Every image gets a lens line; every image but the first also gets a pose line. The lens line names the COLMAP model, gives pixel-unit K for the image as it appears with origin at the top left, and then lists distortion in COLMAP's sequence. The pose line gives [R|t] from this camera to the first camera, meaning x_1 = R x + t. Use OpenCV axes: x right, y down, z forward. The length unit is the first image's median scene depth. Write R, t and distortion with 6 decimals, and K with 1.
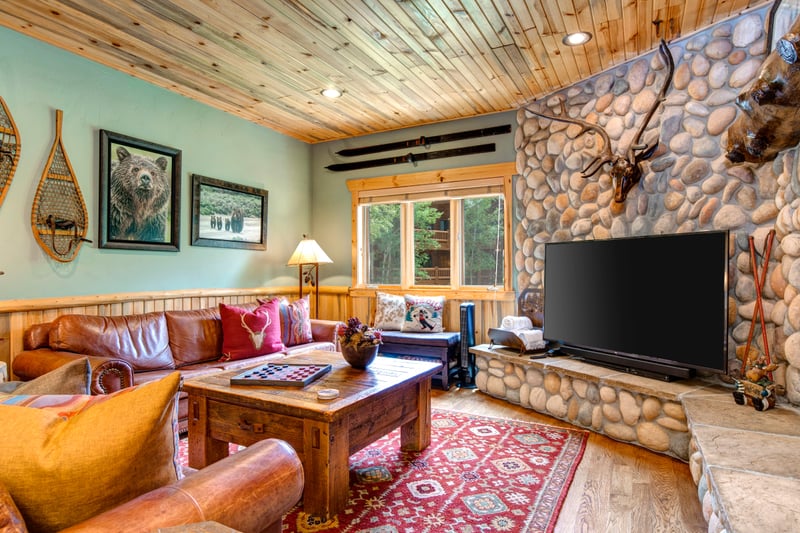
lens RADIAL K [[439.8, 0, 412.9], [0, 439.8, 268.0], [0, 0, 1]] dist [0.003133, 0.000803]
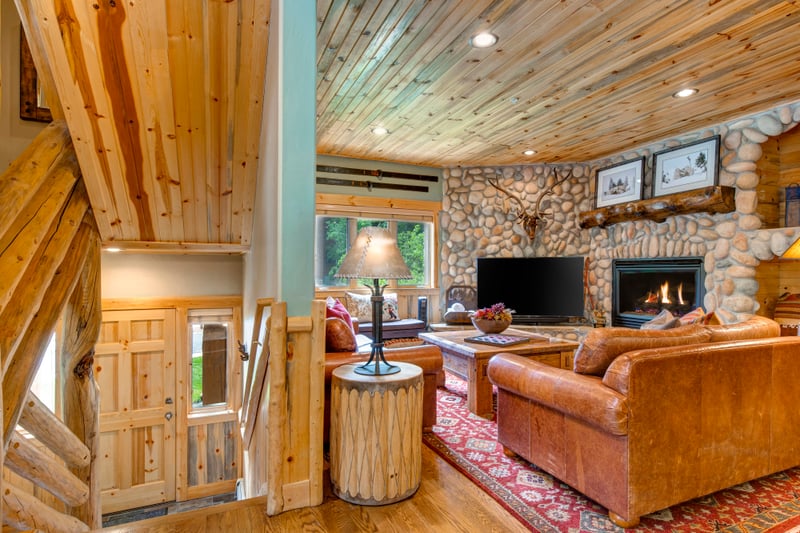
lens RADIAL K [[428.9, 0, 408.8], [0, 428.9, 277.7], [0, 0, 1]] dist [0.004296, 0.000646]
pose [[0.629069, -0.006885, 0.777319, -1.074748], [-0.001115, 0.999952, 0.009759, 0.003140], [-0.777349, -0.007006, 0.629031, 0.175346]]
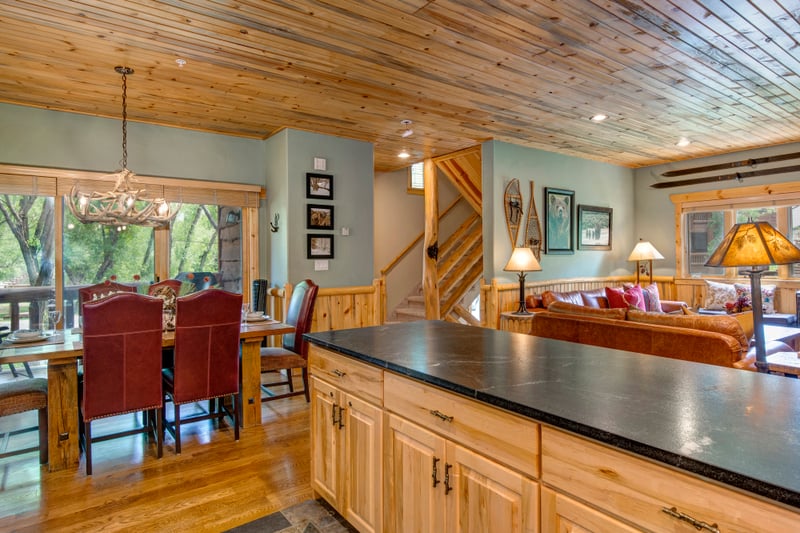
lens RADIAL K [[447.9, 0, 398.4], [0, 447.9, 254.2], [0, 0, 1]] dist [-0.000158, -0.000458]
pose [[0.886664, -0.010795, -0.462289, -0.337775], [0.011202, 0.999936, -0.001863, -0.040204], [0.462279, -0.003527, 0.886727, -0.733652]]
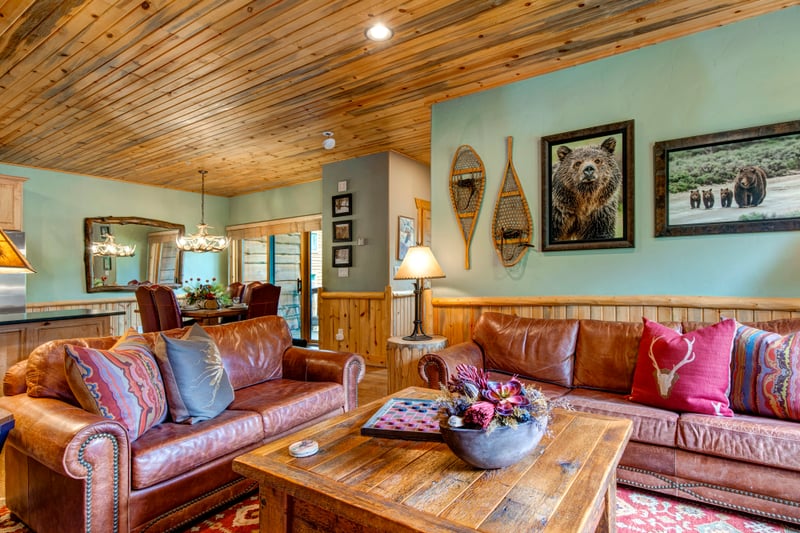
lens RADIAL K [[434.2, 0, 426.0], [0, 434.2, 266.0], [0, 0, 1]] dist [0.001304, 0.000019]
pose [[-0.100750, -0.017365, -0.994760, 0.280647], [0.028417, 0.999390, -0.020324, 0.001594], [0.994506, -0.030315, -0.100195, 0.689264]]
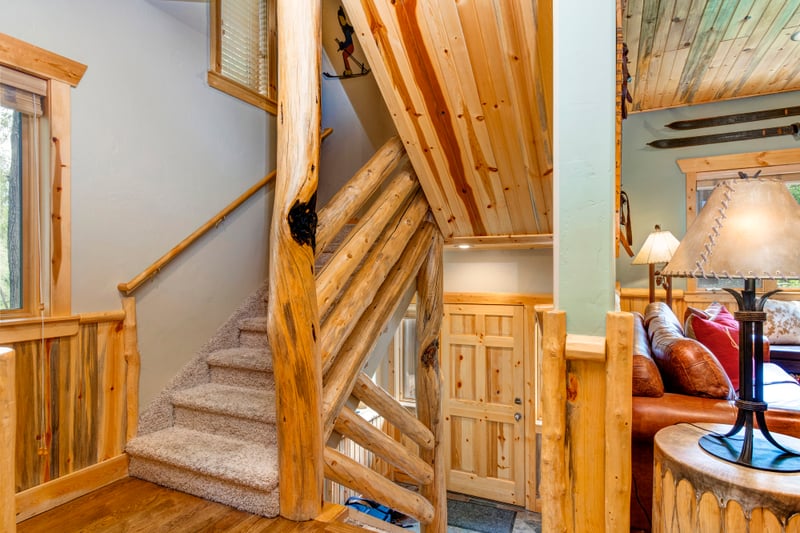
lens RADIAL K [[439.8, 0, 412.9], [0, 439.8, 268.0], [0, 0, 1]] dist [0.003133, 0.000803]
pose [[0.999199, -0.003143, 0.039902, -0.895857], [0.003261, 0.999990, -0.002900, 0.003565], [-0.039892, 0.003028, 0.999199, 0.273559]]
